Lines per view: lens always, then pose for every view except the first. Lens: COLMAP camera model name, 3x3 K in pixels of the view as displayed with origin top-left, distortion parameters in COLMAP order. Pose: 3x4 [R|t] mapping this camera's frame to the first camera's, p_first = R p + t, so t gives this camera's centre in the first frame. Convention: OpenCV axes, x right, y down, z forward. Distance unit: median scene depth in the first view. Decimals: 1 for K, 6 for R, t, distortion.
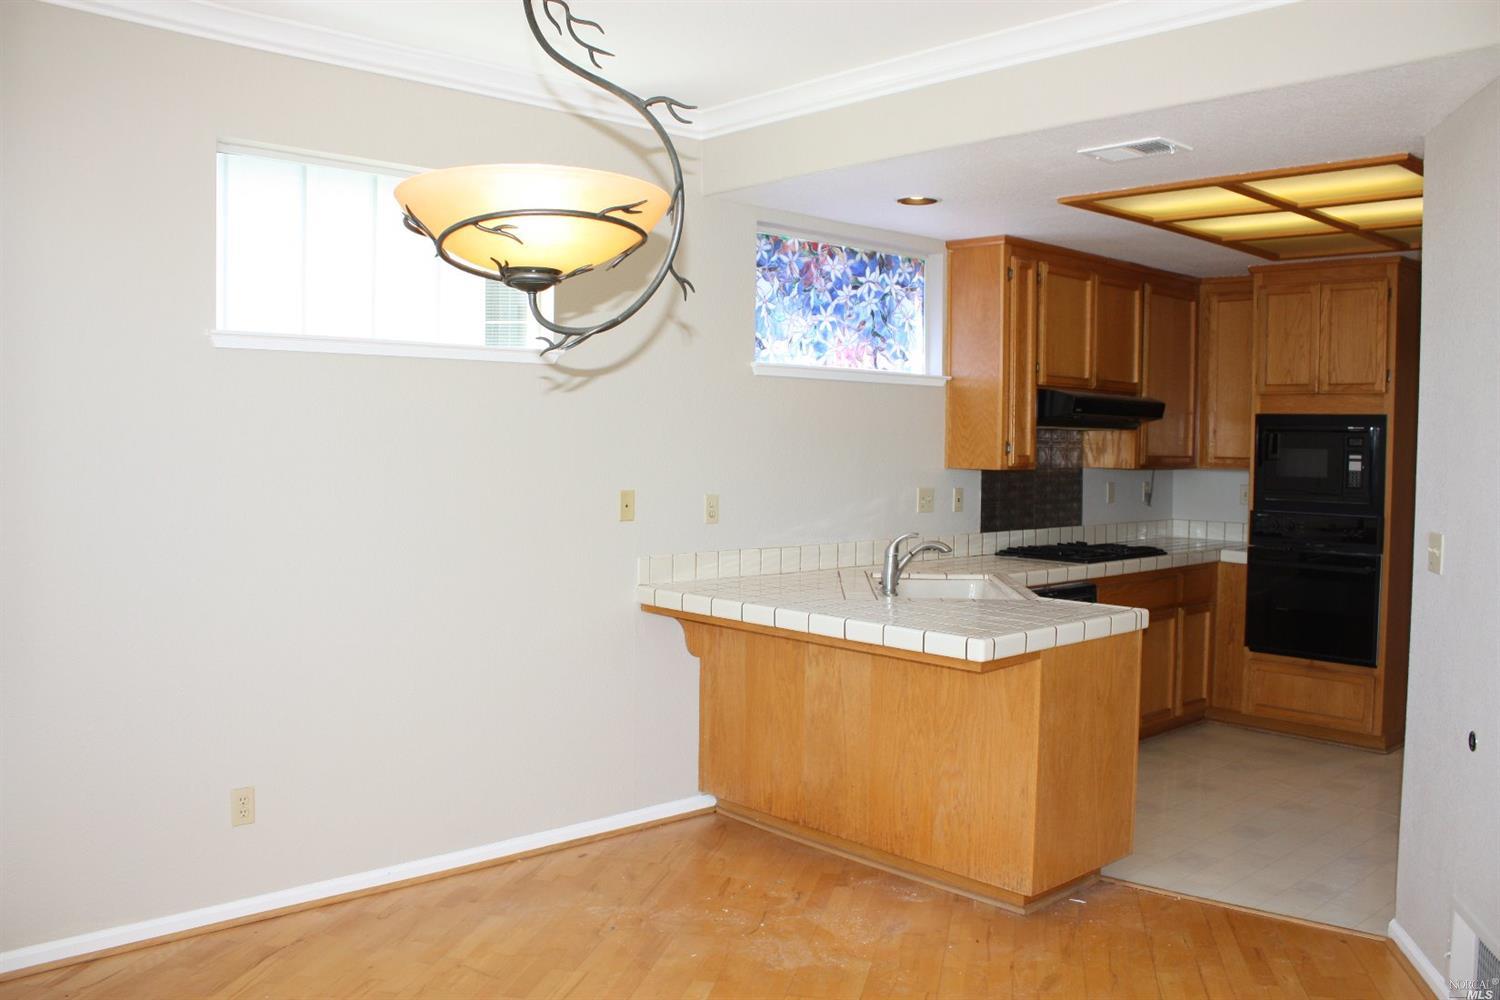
lens RADIAL K [[1251.8, 0, 747.6], [0, 1251.8, 500.4], [0, 0, 1]] dist [-0.143904, 0.102289]
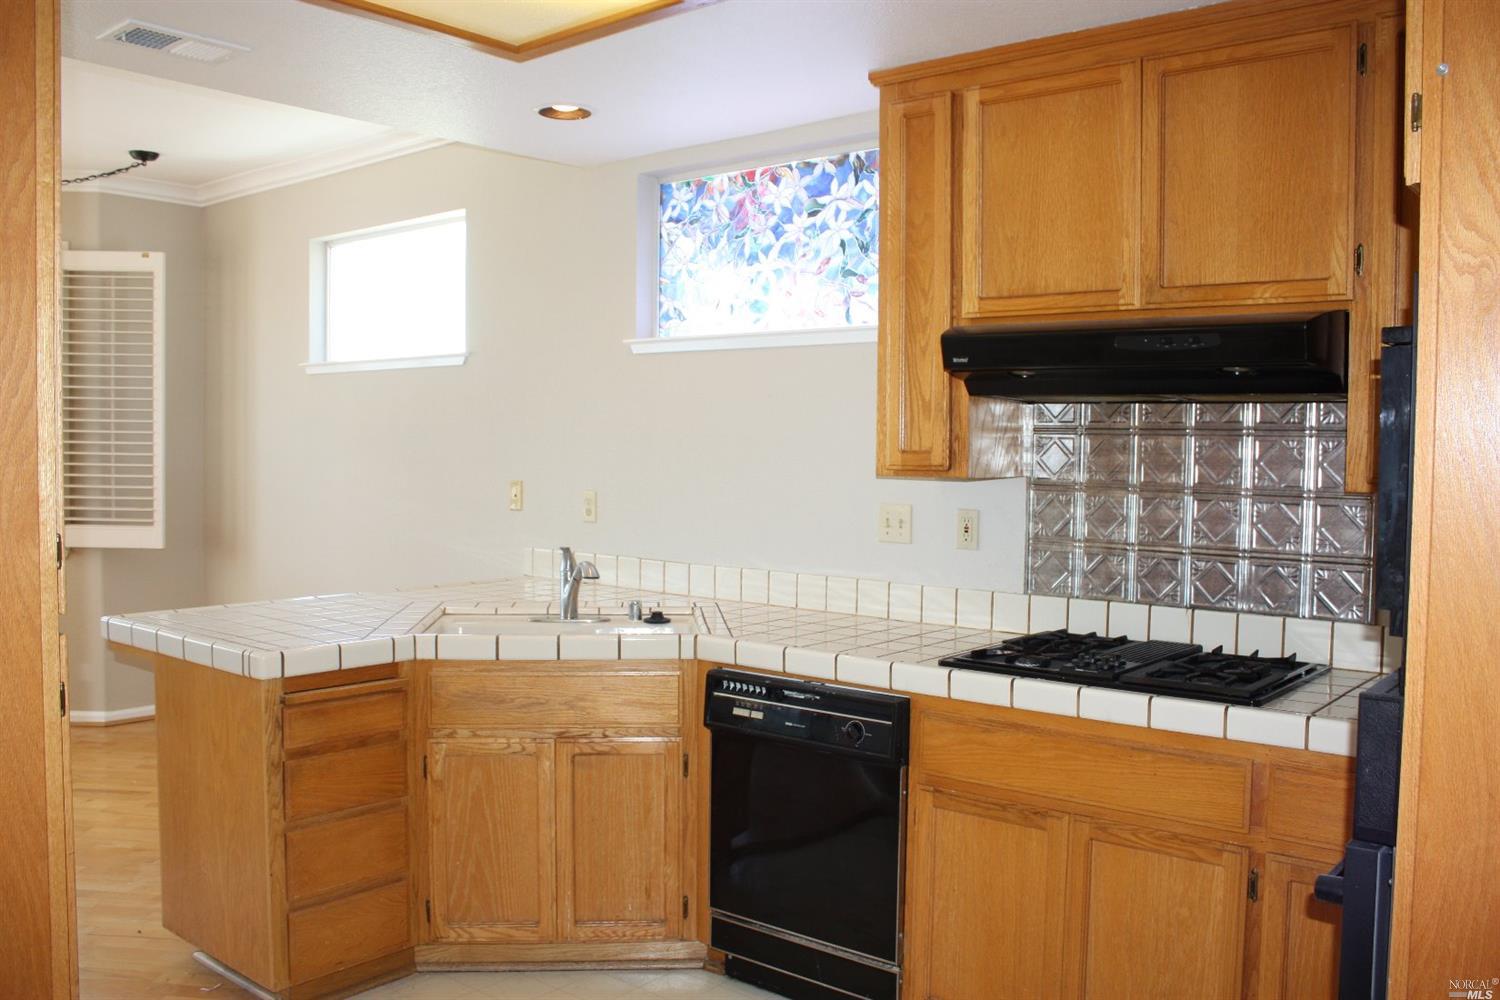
lens RADIAL K [[1251.8, 0, 760.6], [0, 1251.8, 509.2], [0, 0, 1]] dist [-0.143904, 0.102289]
pose [[0.126029, 0.047039, -0.990911, 0.805968], [-0.057880, 0.997522, 0.039991, -0.030633], [0.990337, 0.052314, 0.128440, 0.906370]]
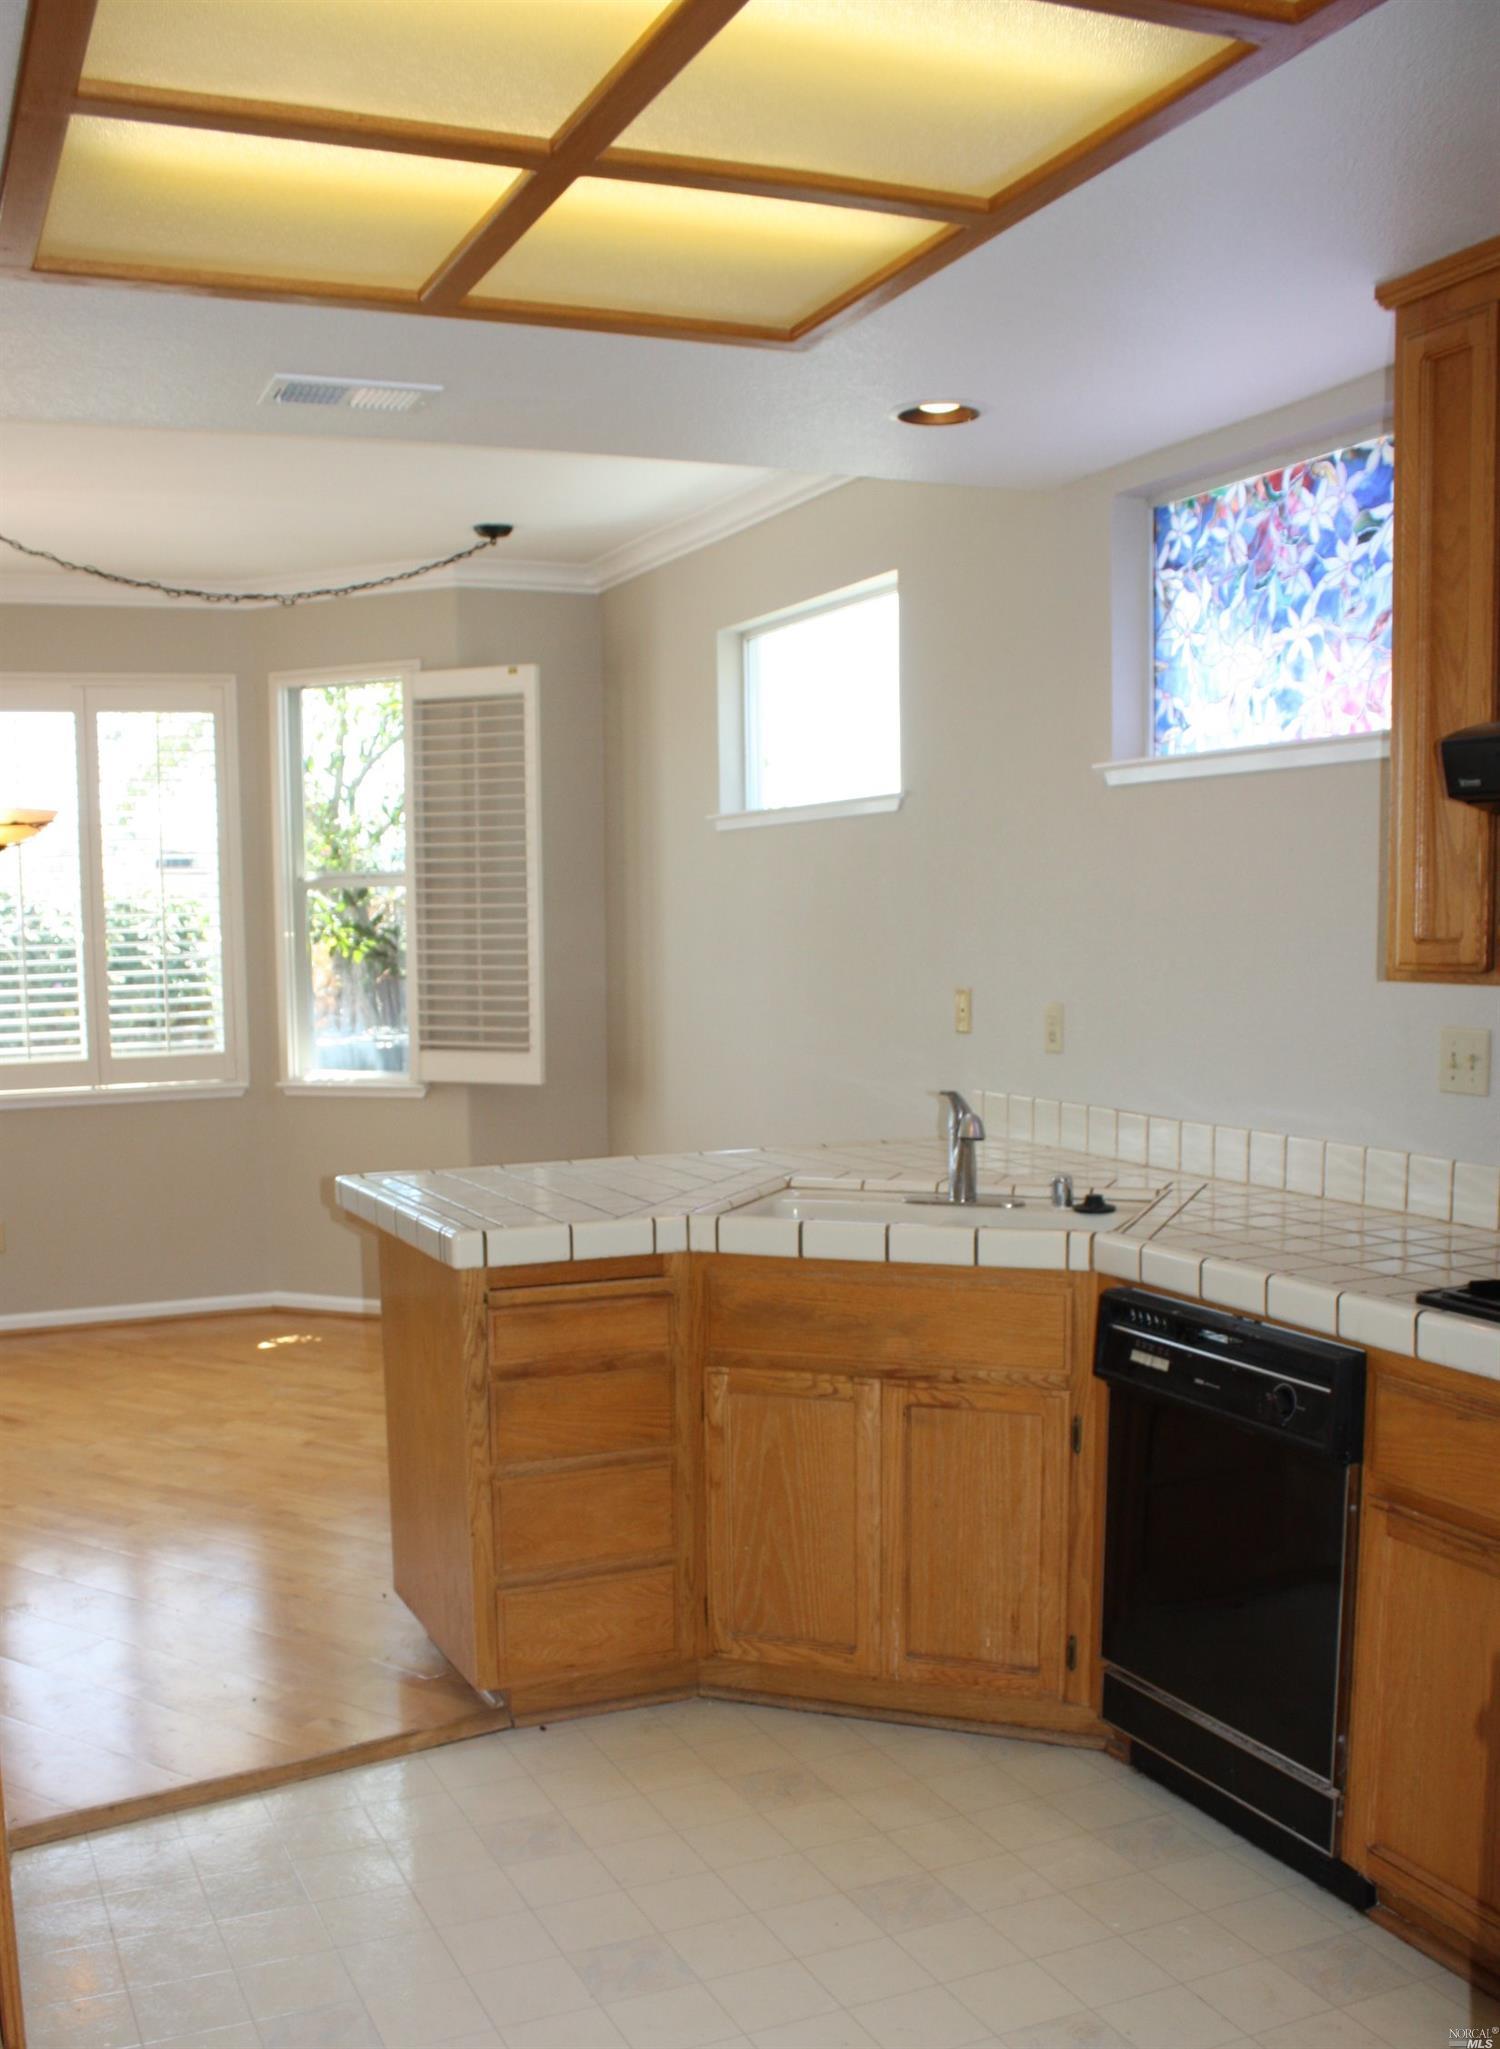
lens RADIAL K [[1970.6, 0, 750.0], [0, 1970.6, 1184.8], [0, 0, 1]] dist [-0.089760, 0.000000]
pose [[-0.323952, 0.123673, -0.937955, 0.807832], [-0.034426, 0.989221, 0.142323, -0.041562], [0.945447, 0.078395, -0.316202, 1.047630]]
